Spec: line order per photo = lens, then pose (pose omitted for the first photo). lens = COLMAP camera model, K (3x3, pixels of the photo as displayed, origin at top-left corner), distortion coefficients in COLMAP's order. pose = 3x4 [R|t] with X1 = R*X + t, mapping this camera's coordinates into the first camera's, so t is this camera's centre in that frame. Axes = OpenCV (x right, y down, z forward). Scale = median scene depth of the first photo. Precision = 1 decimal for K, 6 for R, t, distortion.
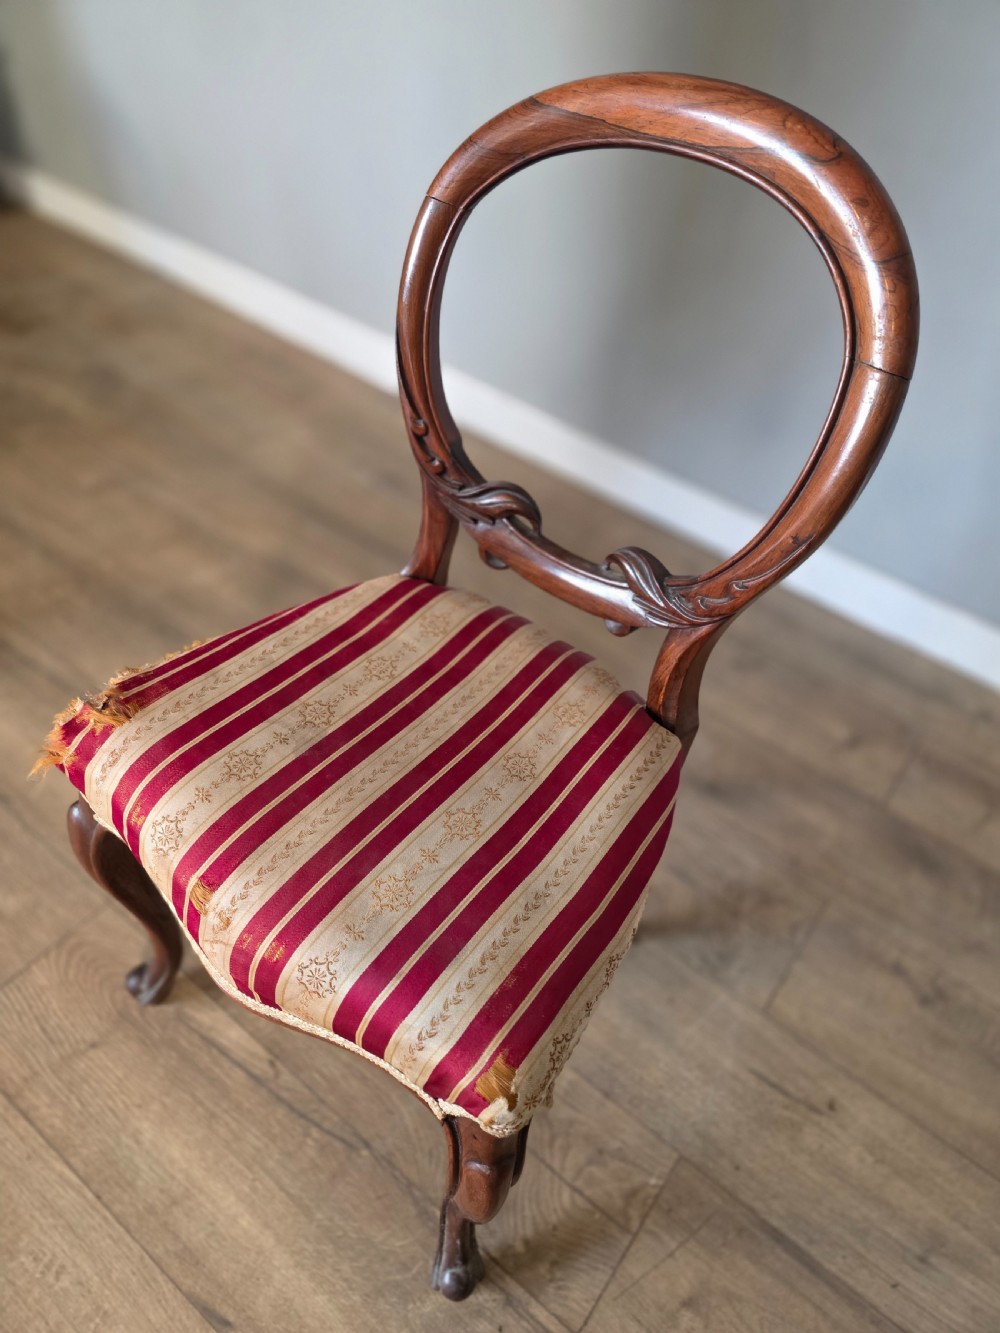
lens RADIAL K [[911.1, 0, 498.3], [0, 911.1, 657.6], [0, 0, 1]] dist [0.043841, -0.047311]
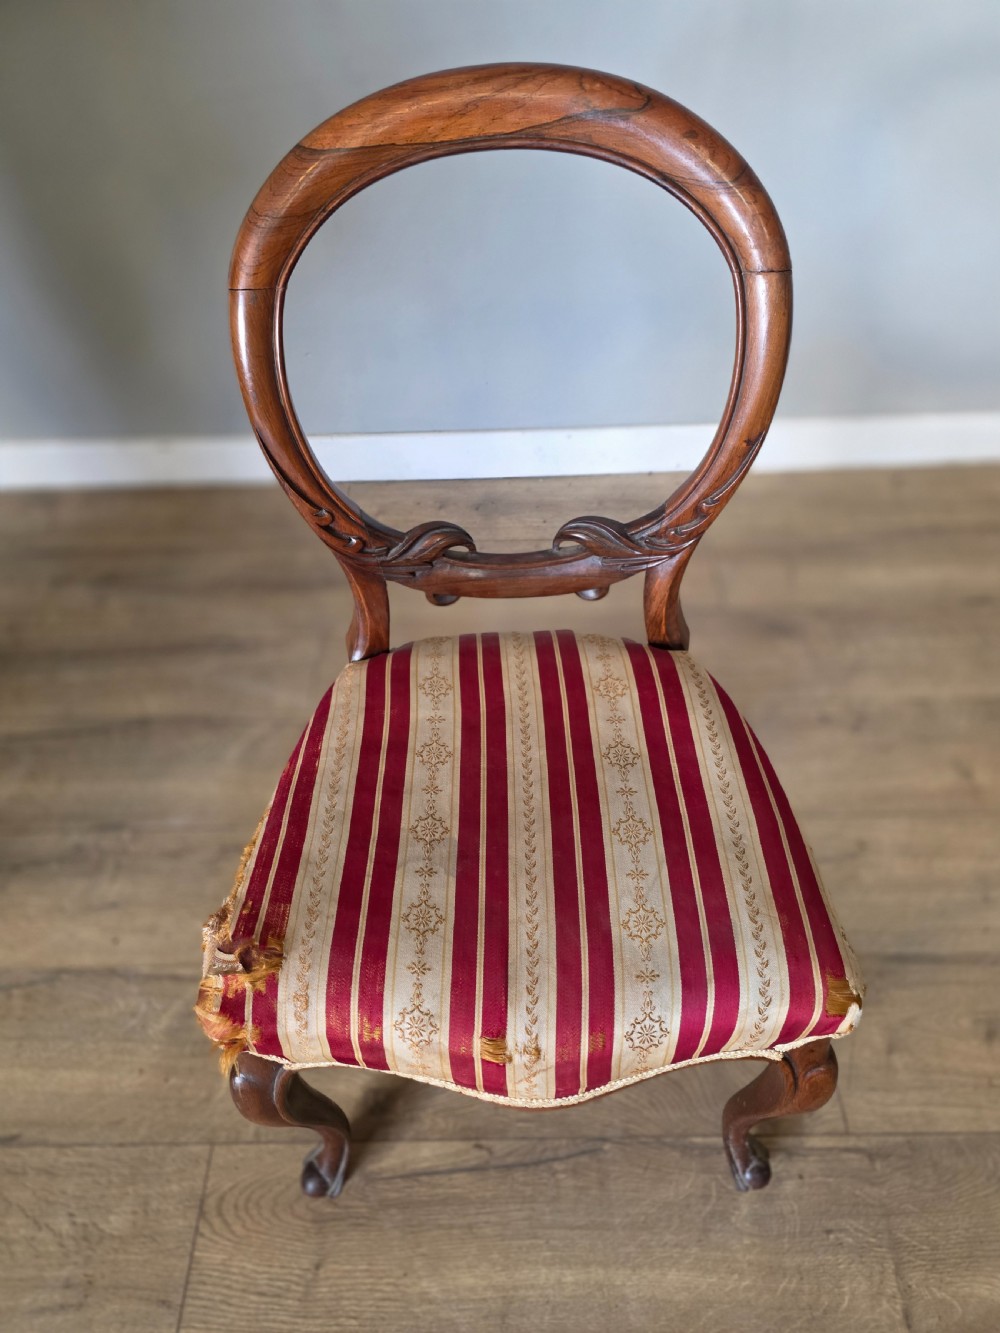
lens RADIAL K [[911.1, 0, 502.8], [0, 911.1, 669.1], [0, 0, 1]] dist [0.043841, -0.047311]
pose [[0.784215, -0.537965, 0.309194, -0.296173], [0.507574, 0.842805, 0.179022, -0.184253], [-0.356898, 0.016547, 0.933997, 0.061096]]
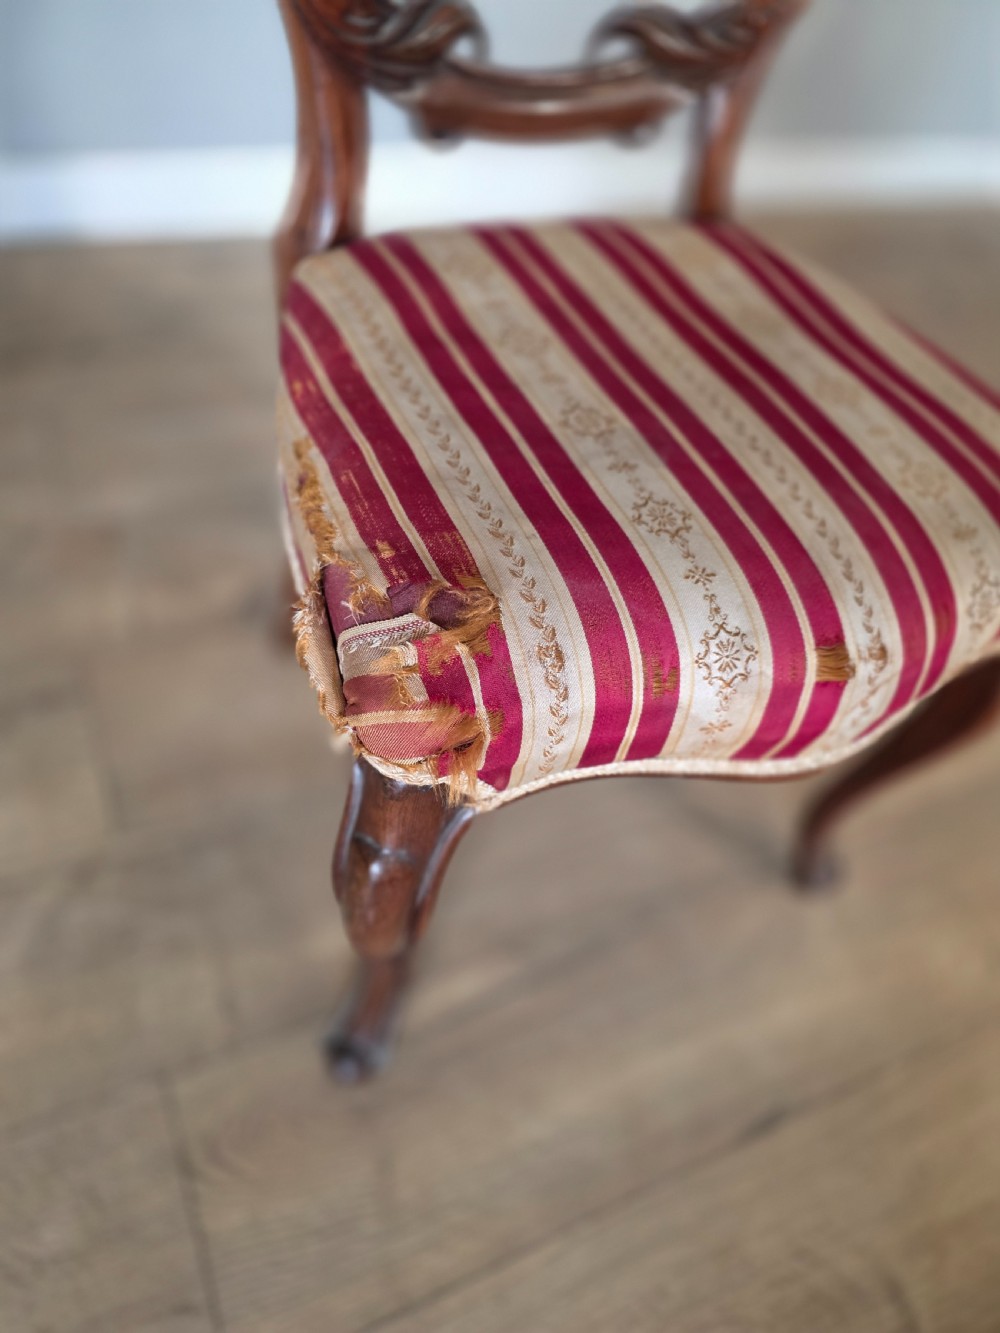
lens RADIAL K [[936.1, 0, 493.4], [0, 936.1, 672.8], [0, 0, 1]] dist [0.022759, -0.024873]
pose [[0.495839, -0.693126, 0.523183, -0.588239], [0.522274, 0.719338, 0.458020, -0.122027], [-0.693811, 0.046141, 0.718678, 0.509451]]
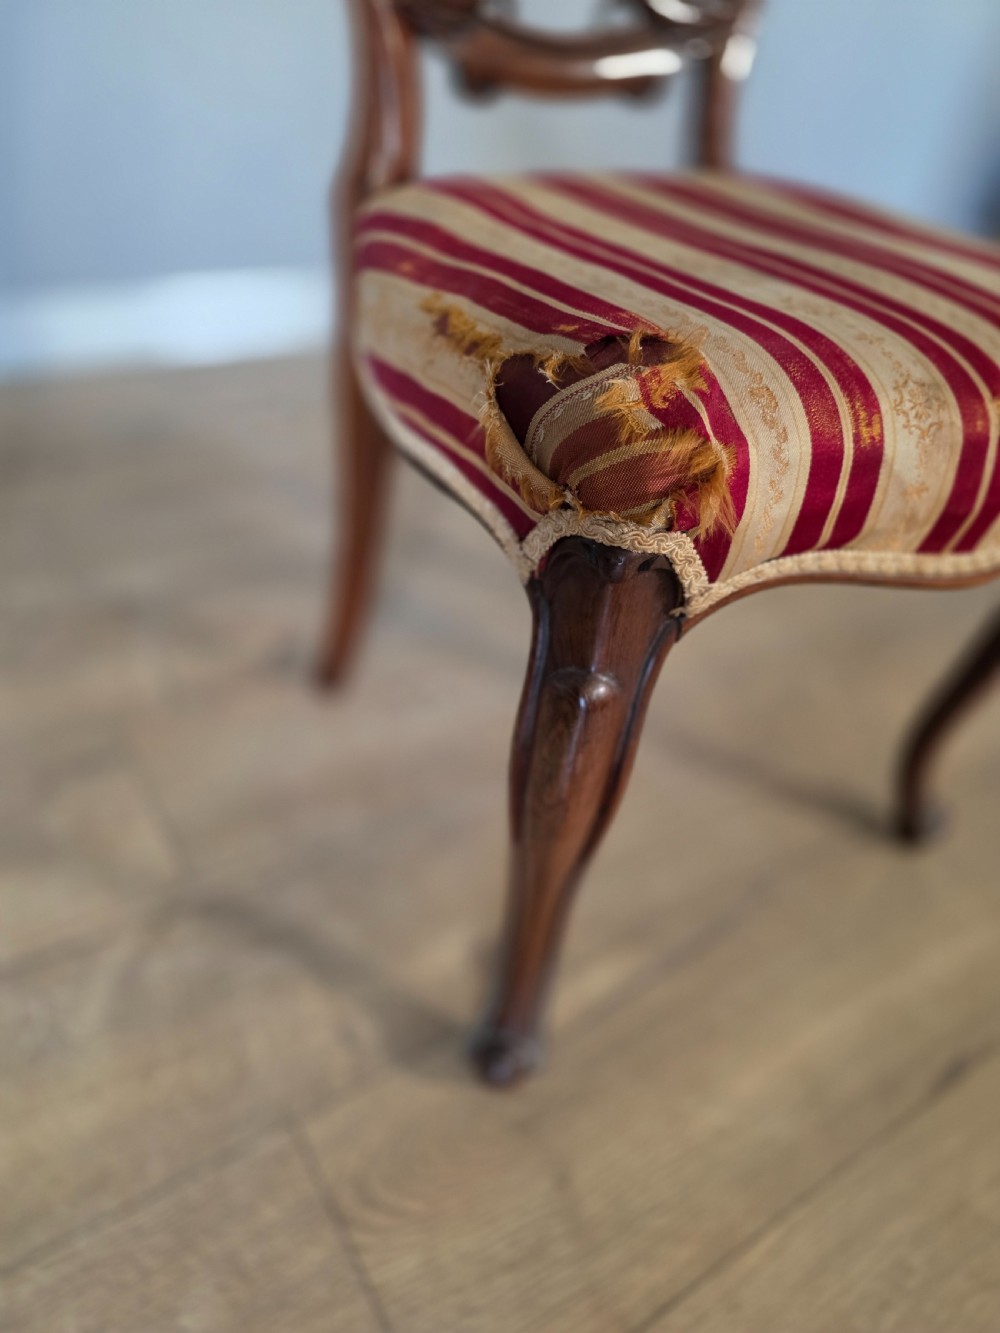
lens RADIAL K [[936.1, 0, 500.8], [0, 936.1, 680.3], [0, 0, 1]] dist [0.022759, -0.024873]
pose [[0.350310, -0.647178, 0.677085, -0.749378], [0.596159, 0.711618, 0.371744, -0.048597], [-0.722410, 0.273425, 0.635108, 0.658670]]
